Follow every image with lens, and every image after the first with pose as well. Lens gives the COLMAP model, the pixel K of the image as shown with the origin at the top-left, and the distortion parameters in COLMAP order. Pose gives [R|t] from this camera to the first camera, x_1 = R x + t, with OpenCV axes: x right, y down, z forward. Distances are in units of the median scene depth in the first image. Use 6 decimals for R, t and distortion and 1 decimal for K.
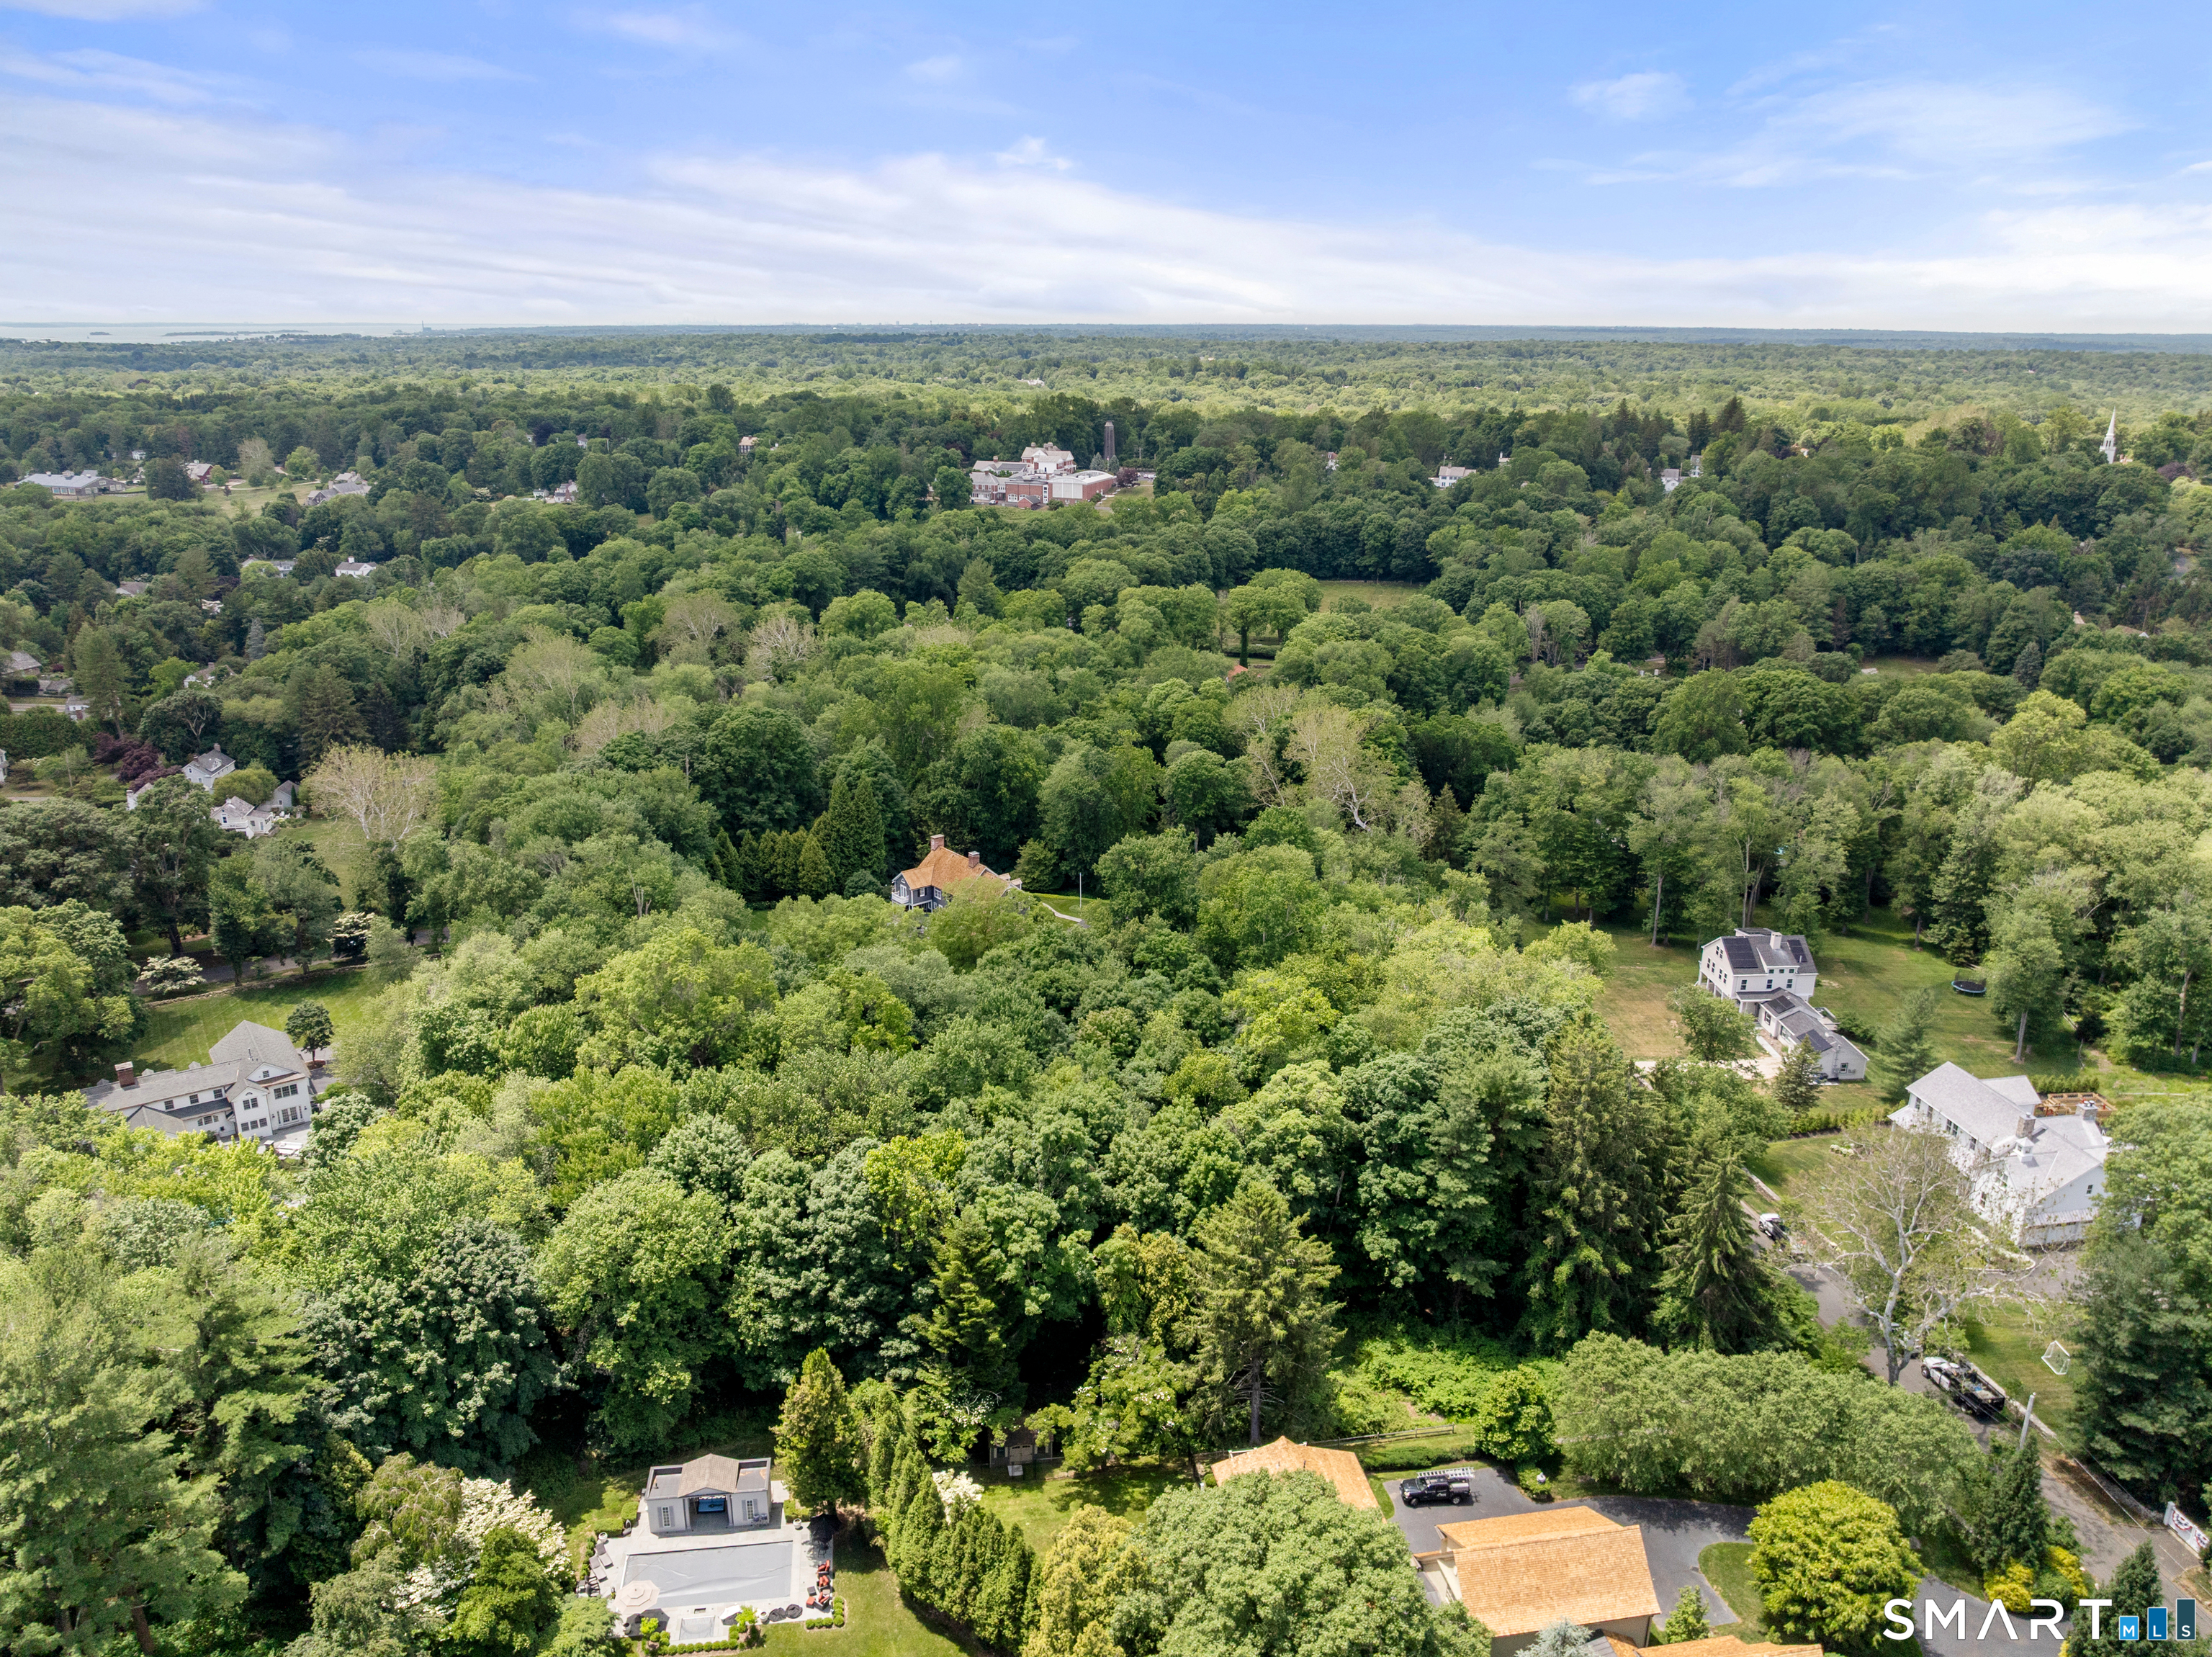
lens RADIAL K [[1585.7, 0, 1106.0], [0, 1585.7, 828.5], [0, 0, 1]] dist [-0.038070, -0.005278]
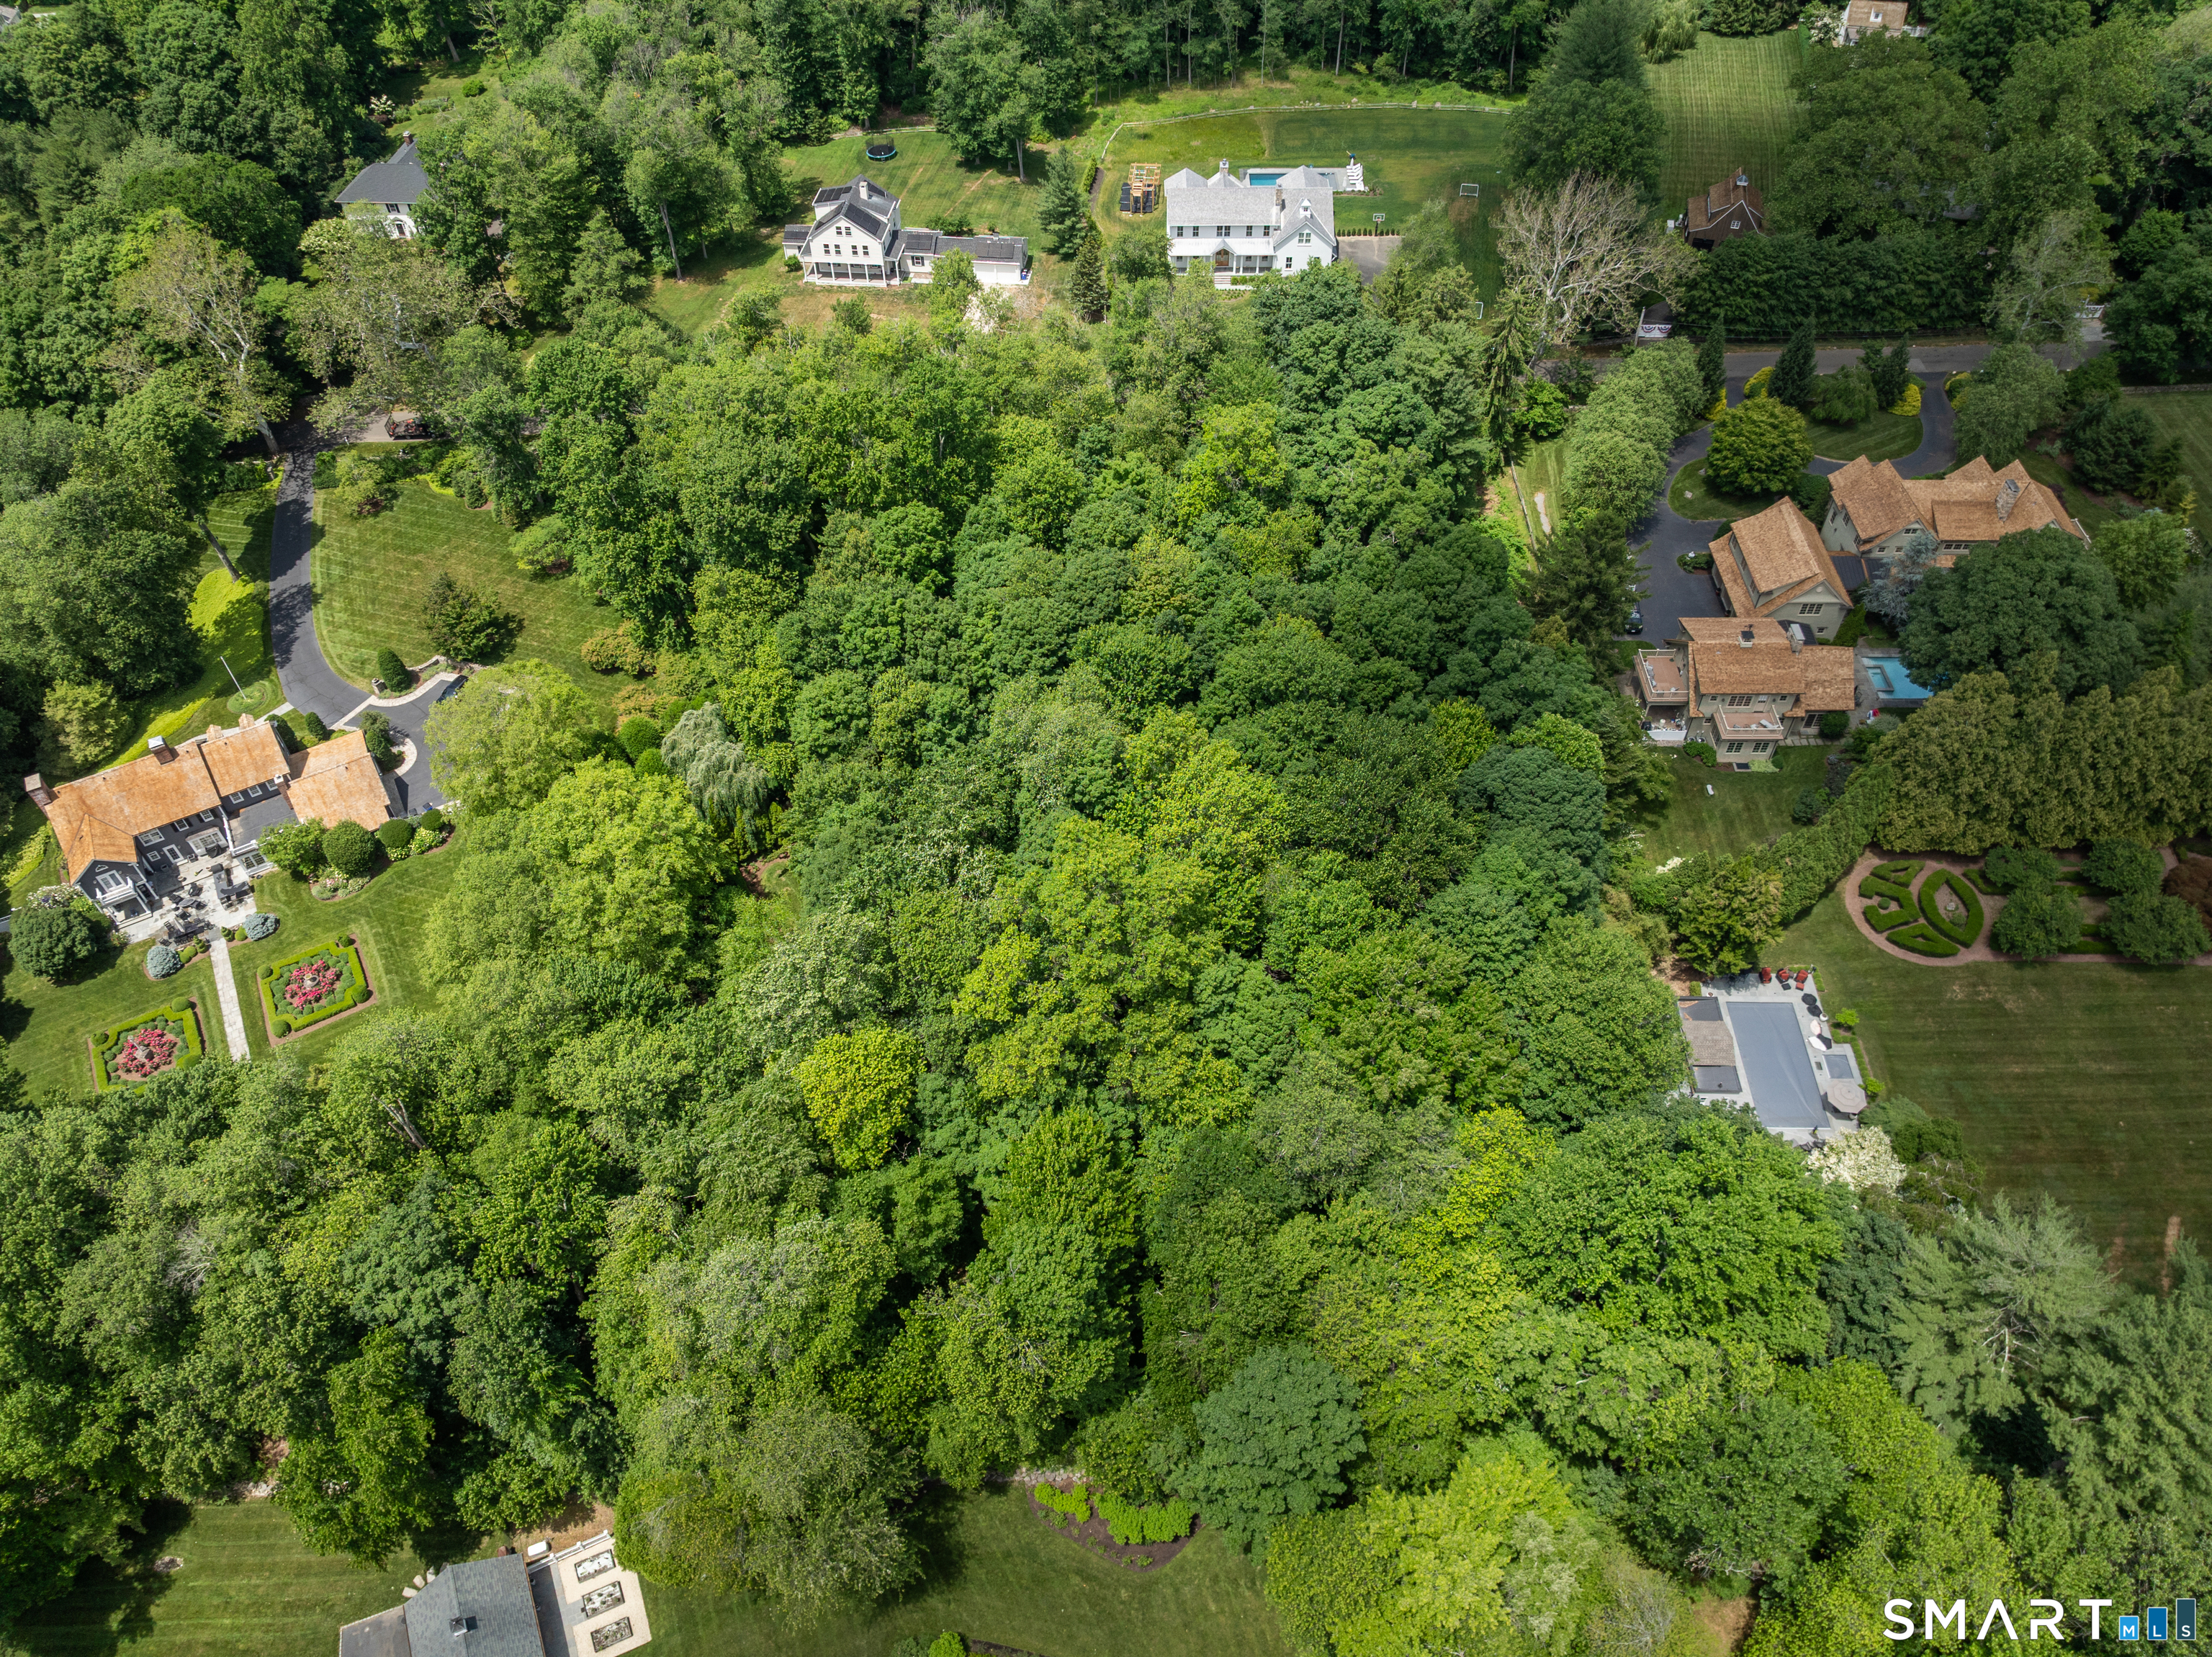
lens RADIAL K [[1567.9, 0, 1107.4], [0, 1567.9, 822.2], [0, 0, 1]] dist [-0.062505, 0.037718]
pose [[0.174401, -0.742411, 0.646846, -0.484632], [0.315177, 0.664442, 0.677629, -0.282461], [-0.932871, 0.085692, 0.349870, 0.543837]]
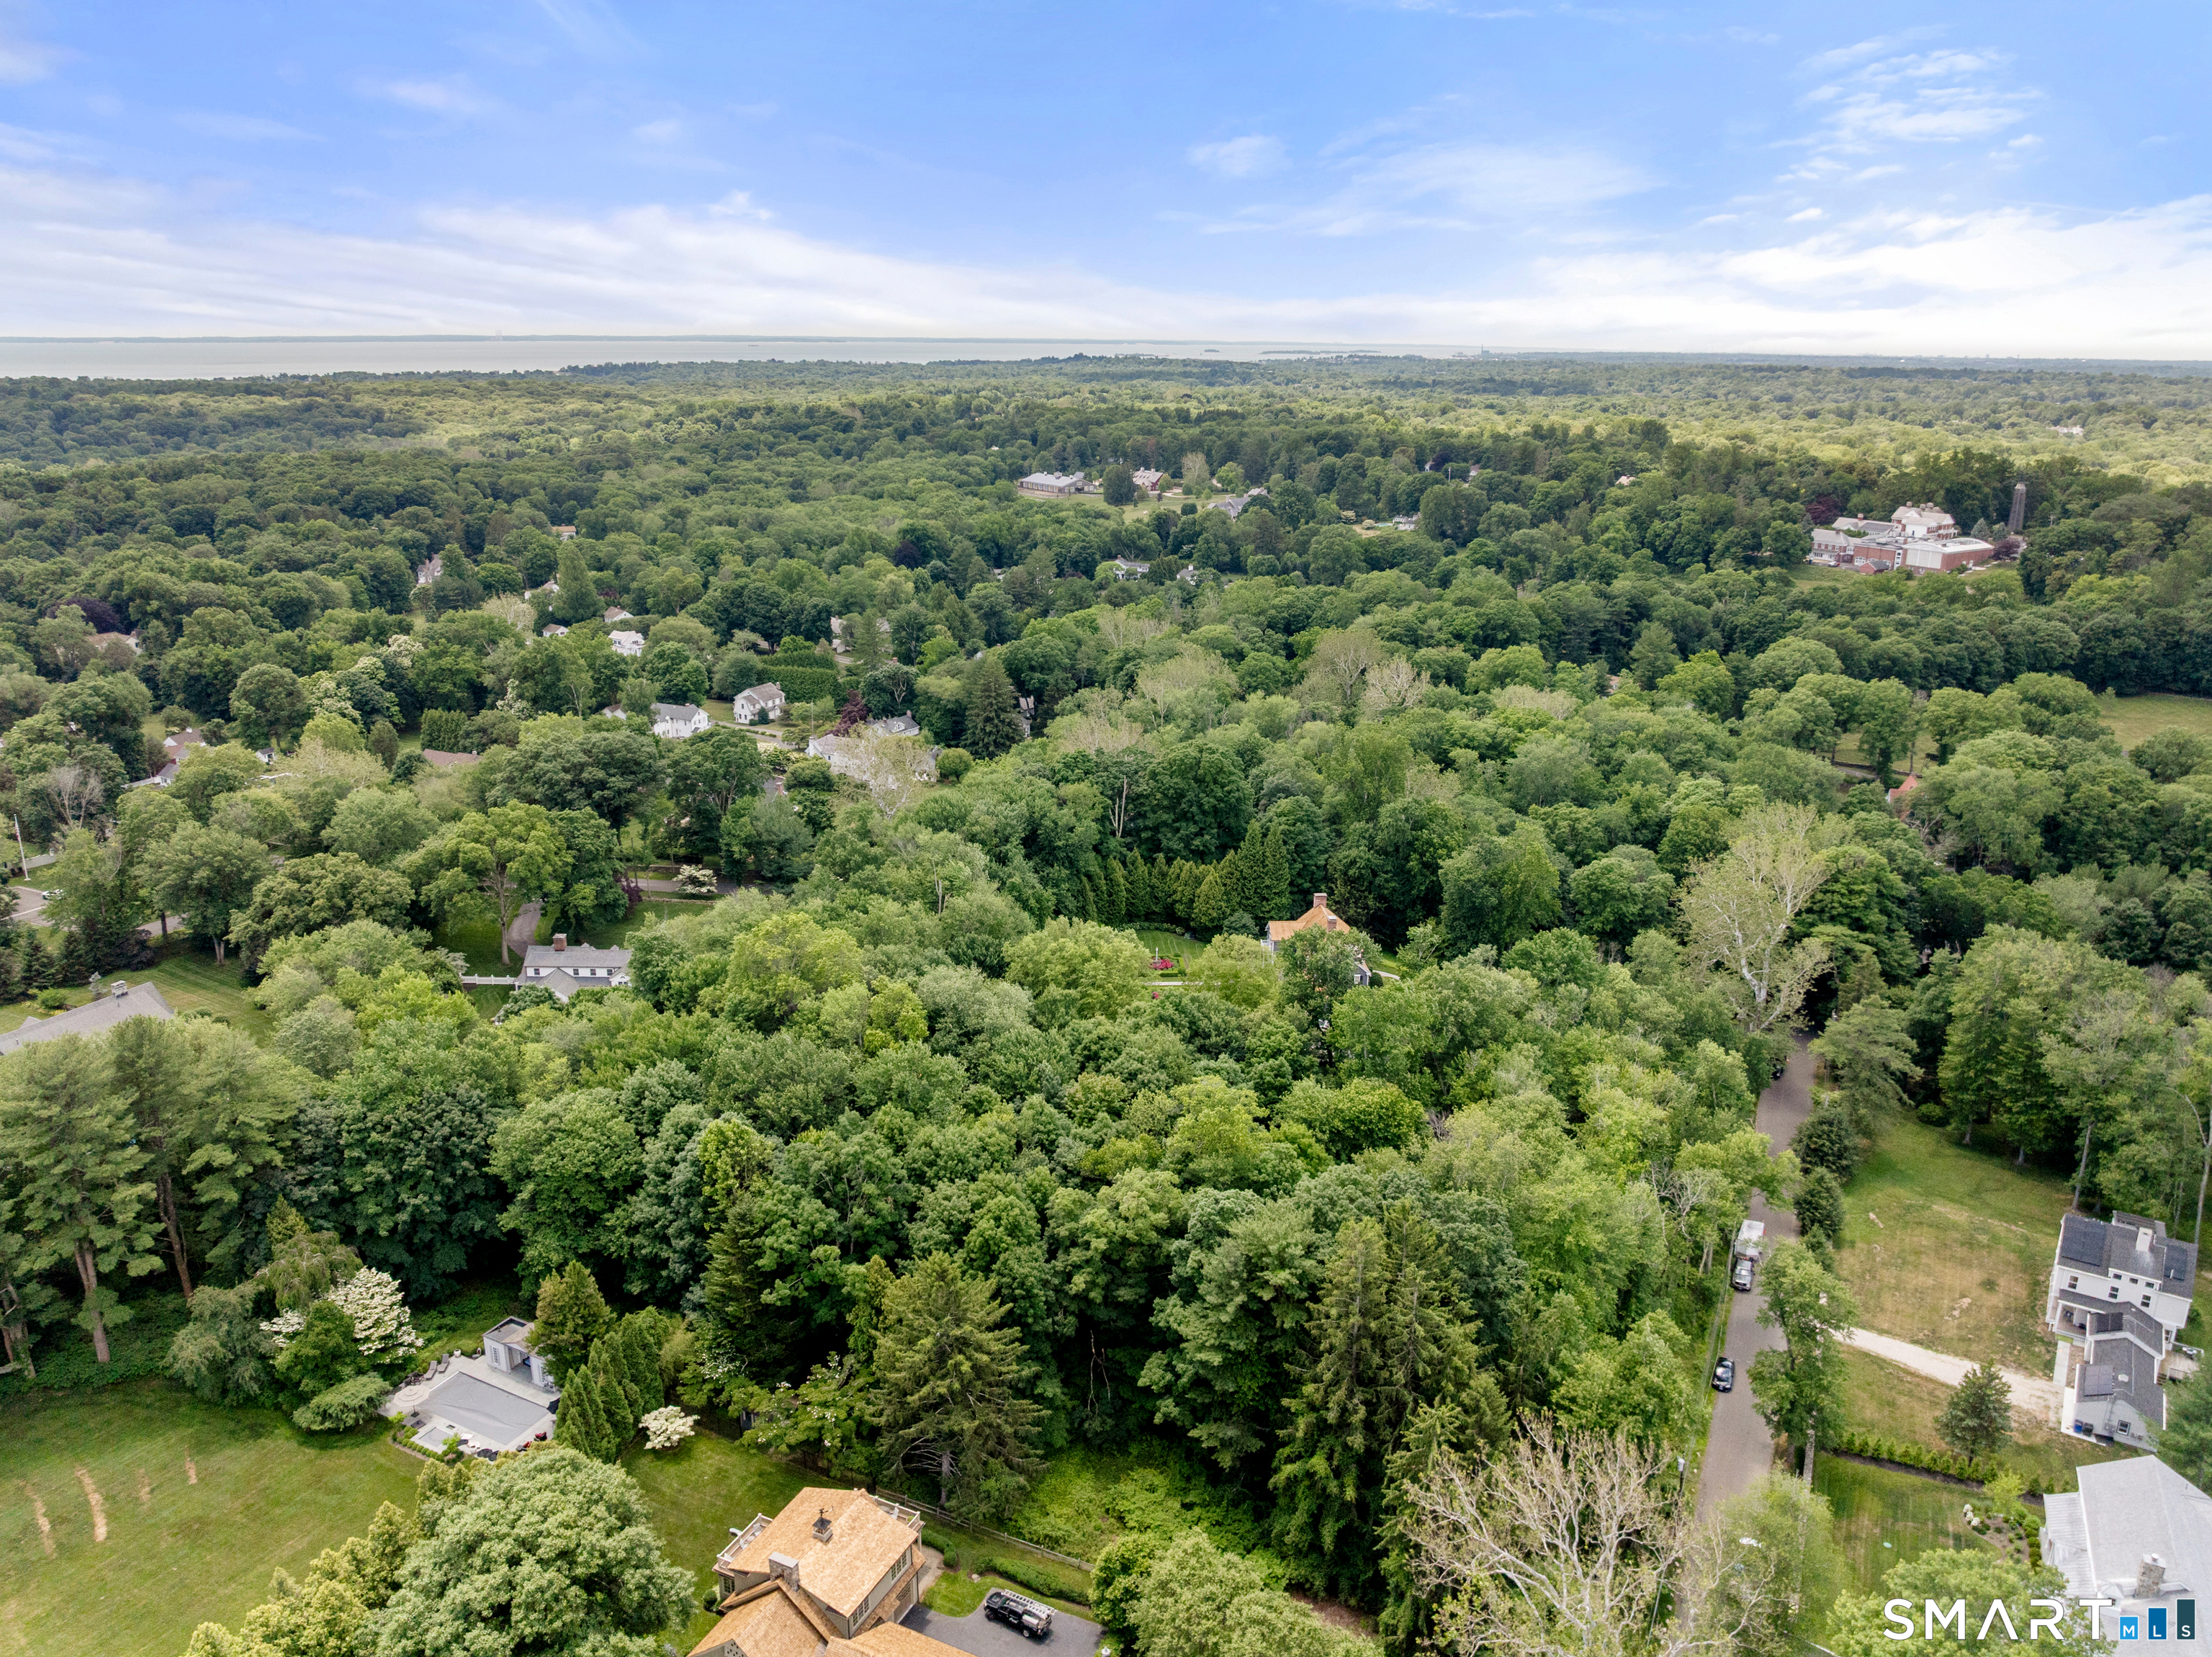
lens RADIAL K [[1600.7, 0, 1107.1], [0, 1600.7, 829.8], [0, 0, 1]] dist [-0.041077, -0.000948]
pose [[0.813938, 0.169538, -0.555663, 0.404965], [-0.178881, 0.983139, 0.037940, -0.059386], [0.552726, 0.068517, 0.830541, 0.102129]]
